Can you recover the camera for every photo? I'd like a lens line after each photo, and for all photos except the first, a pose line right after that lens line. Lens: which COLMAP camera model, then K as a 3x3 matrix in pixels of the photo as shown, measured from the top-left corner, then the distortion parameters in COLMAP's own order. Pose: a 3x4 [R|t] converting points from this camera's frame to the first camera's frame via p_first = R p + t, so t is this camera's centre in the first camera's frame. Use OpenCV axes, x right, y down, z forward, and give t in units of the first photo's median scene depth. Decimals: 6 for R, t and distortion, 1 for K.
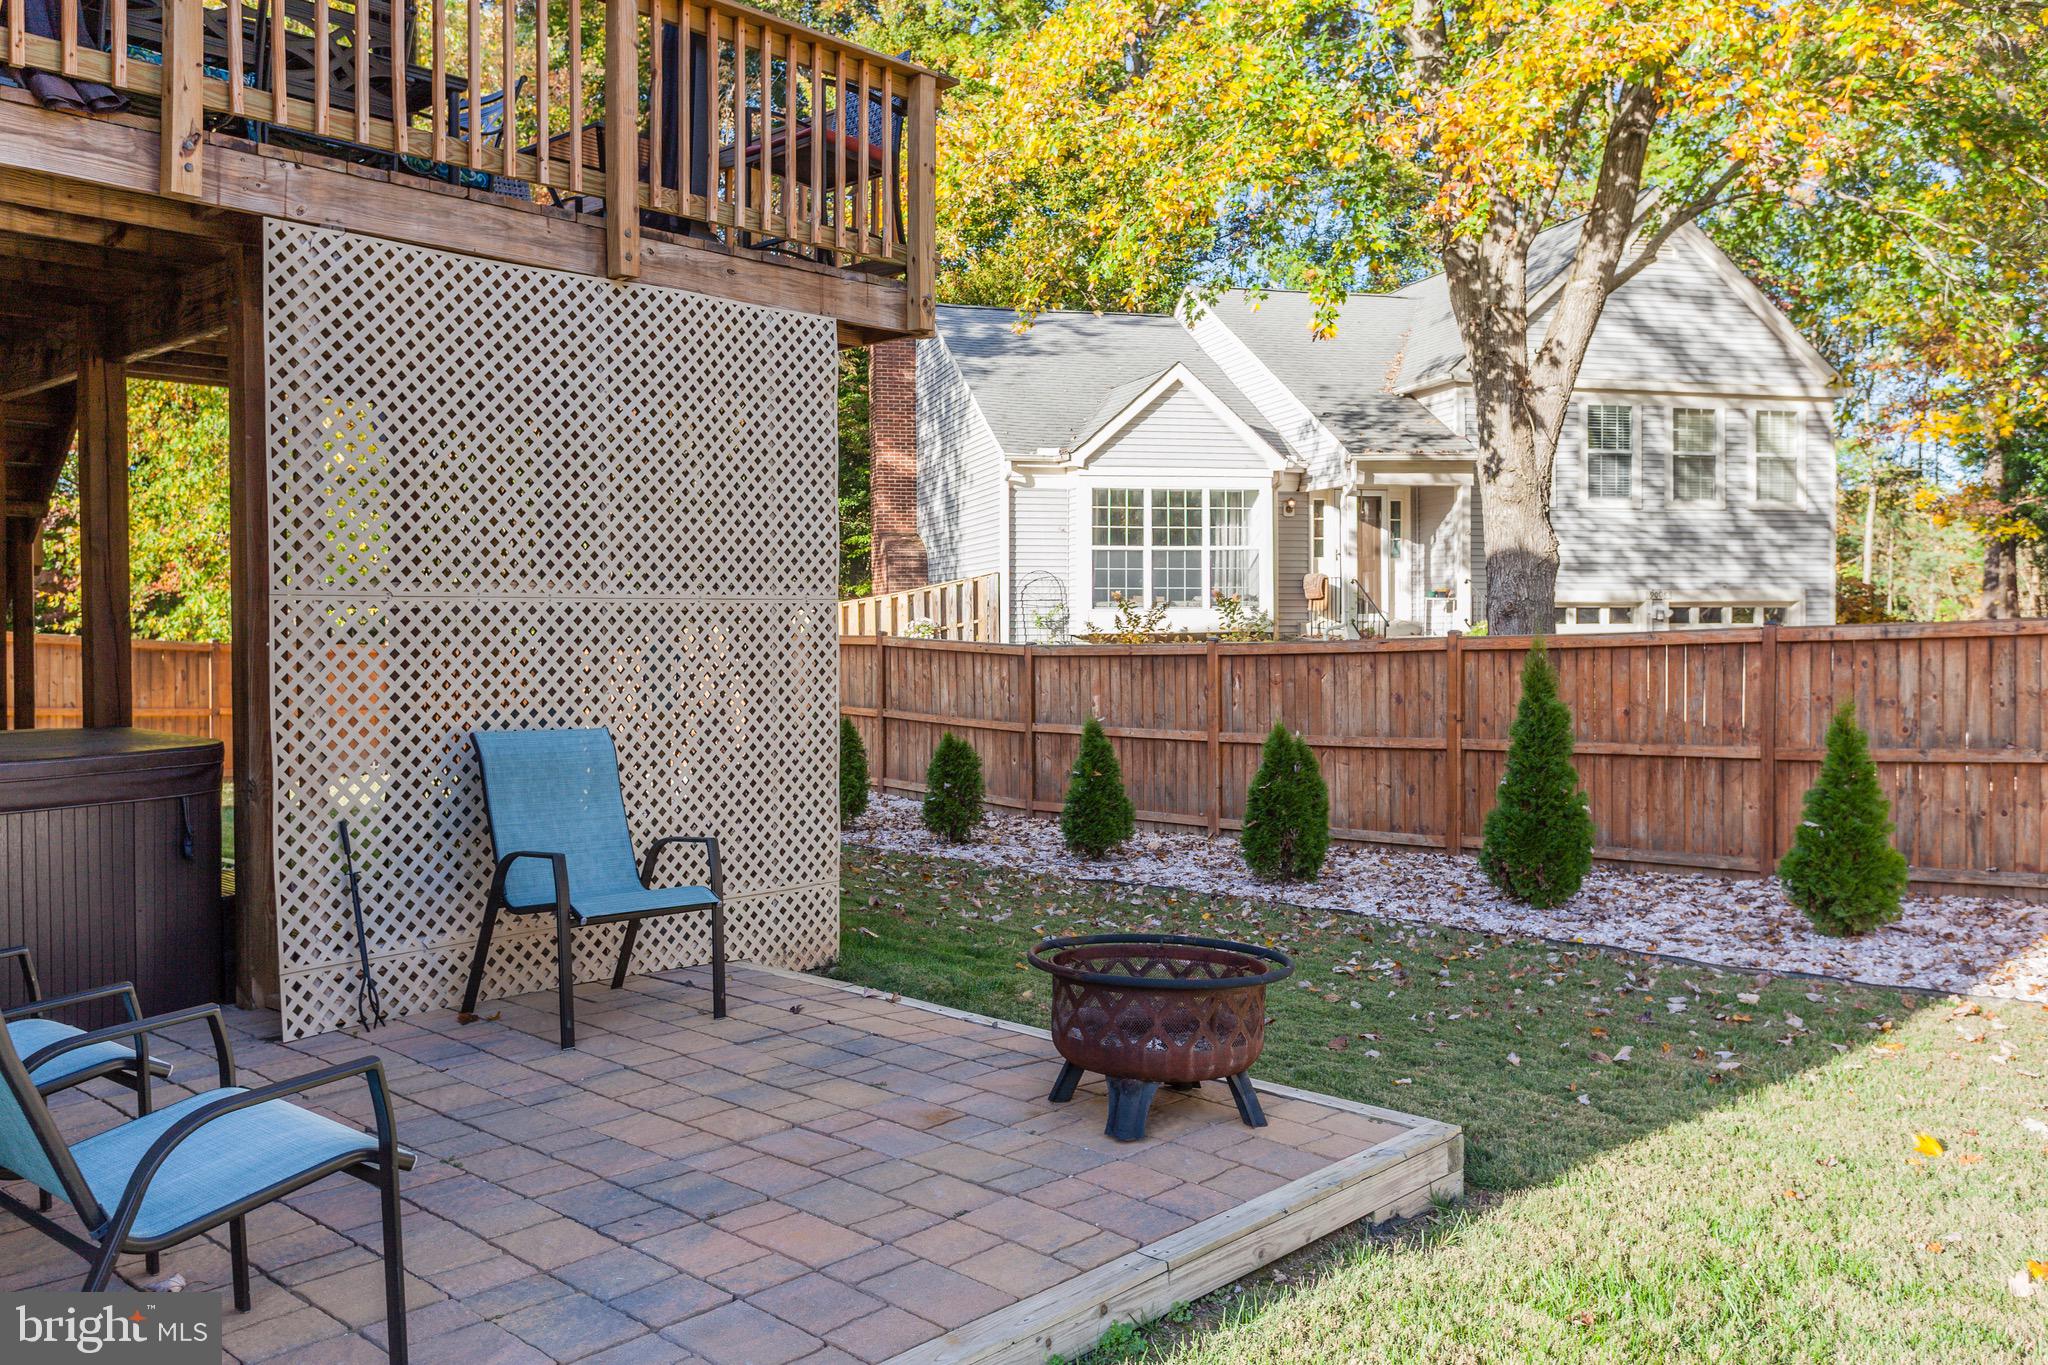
lens RADIAL K [[1559.4, 0, 1025.4], [0, 1559.4, 669.9], [0, 0, 1]] dist [0.009534, 0.008959]
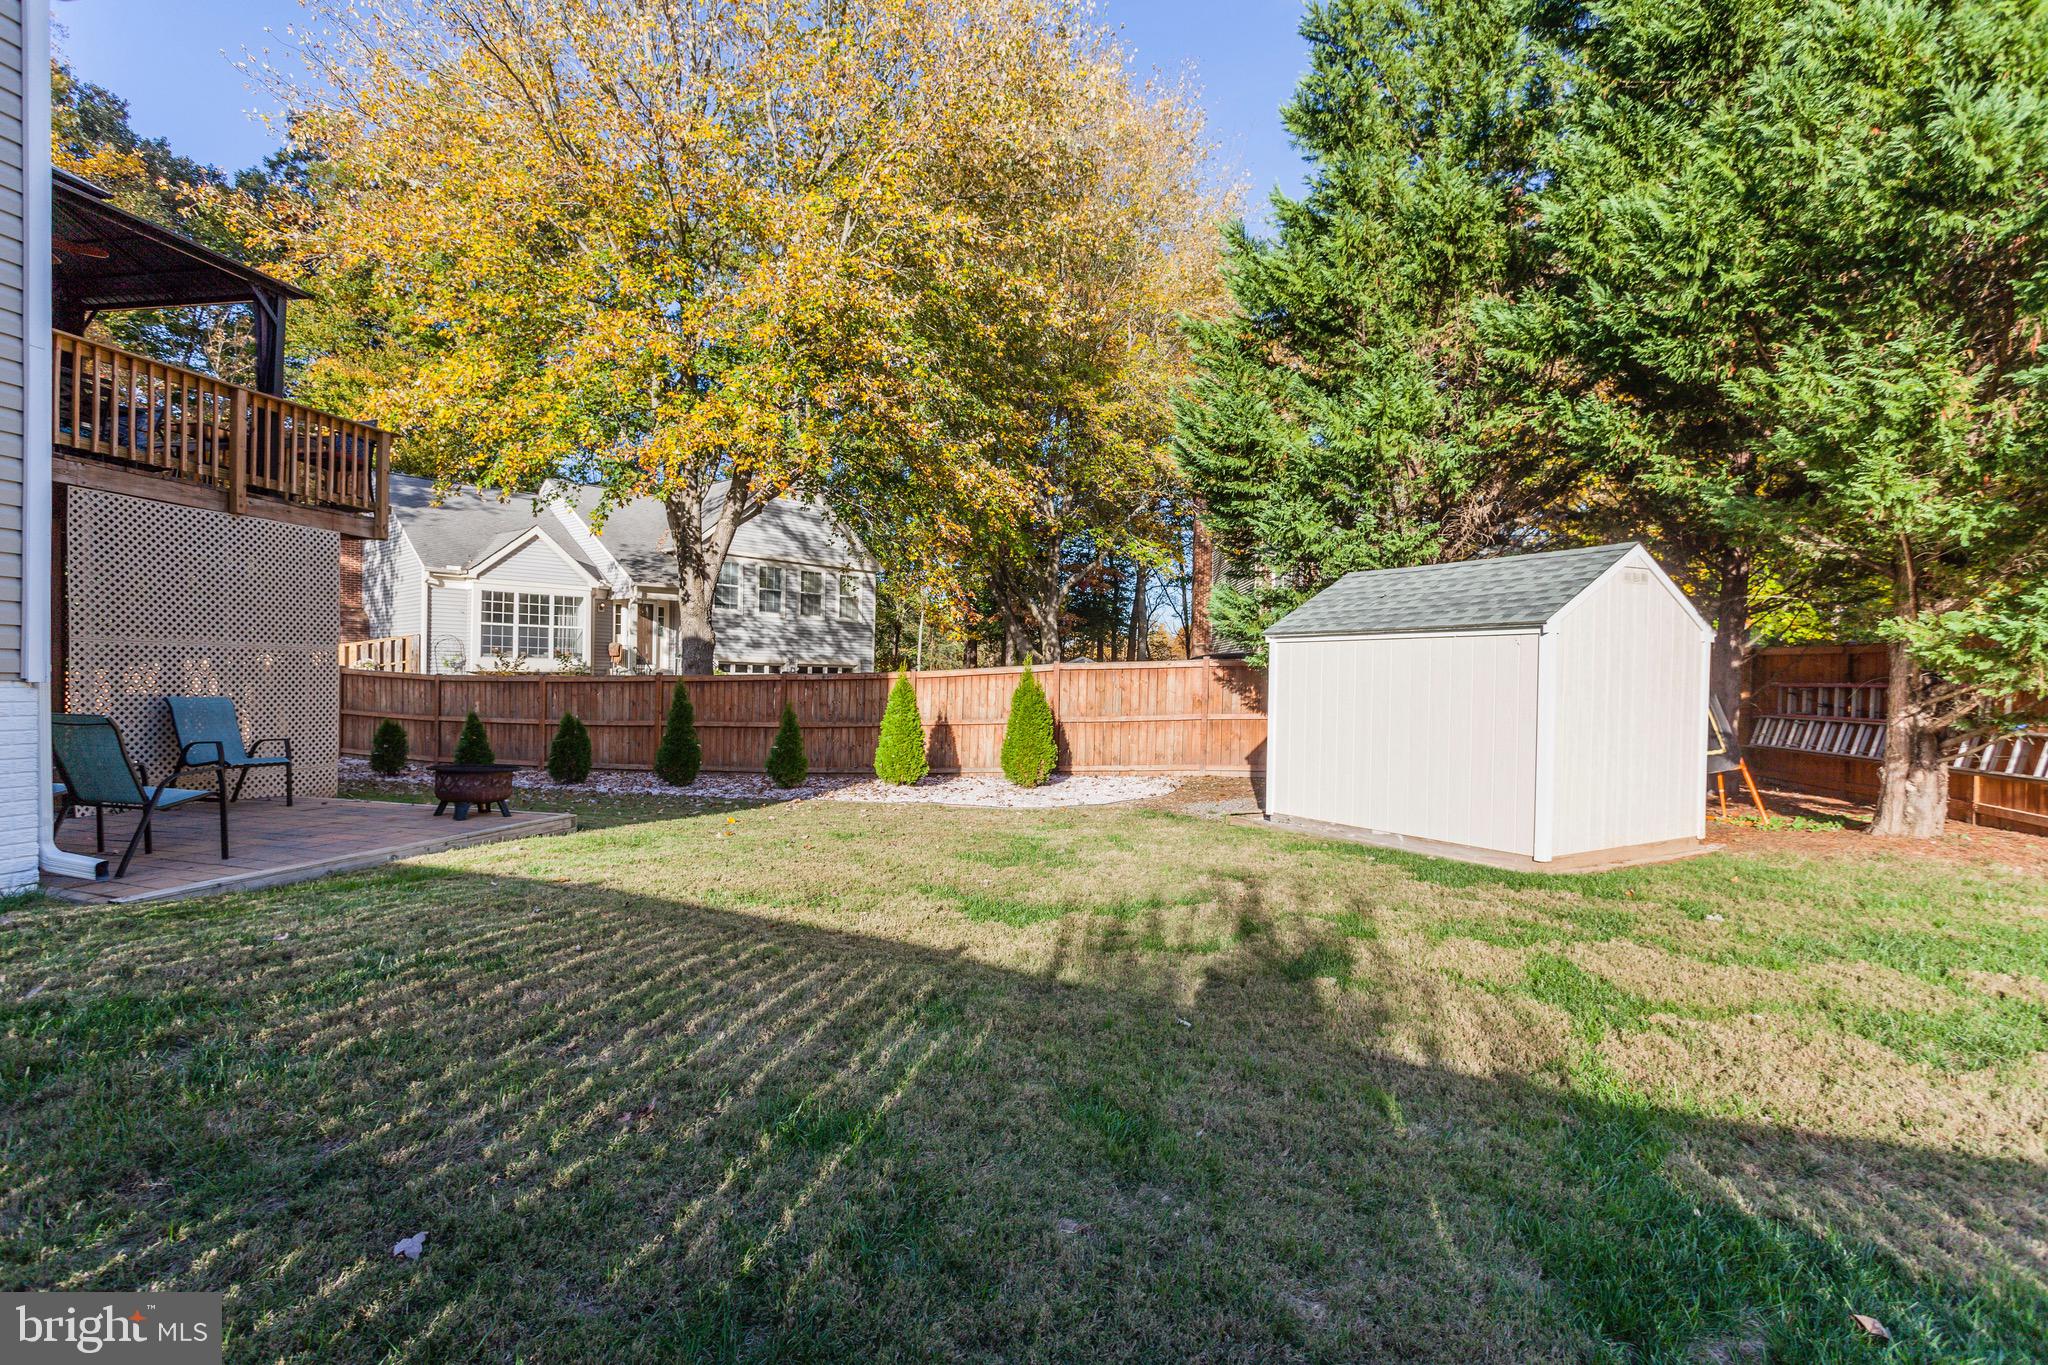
lens RADIAL K [[1017.9, 0, 1048.5], [0, 1017.9, 701.1], [0, 0, 1]] dist [-0.006154, 0.007083]
pose [[0.859631, 0.013718, 0.510731, 0.007687], [-0.011202, 0.999905, -0.008003, 0.013383], [-0.510793, 0.001159, 0.859703, -0.339395]]
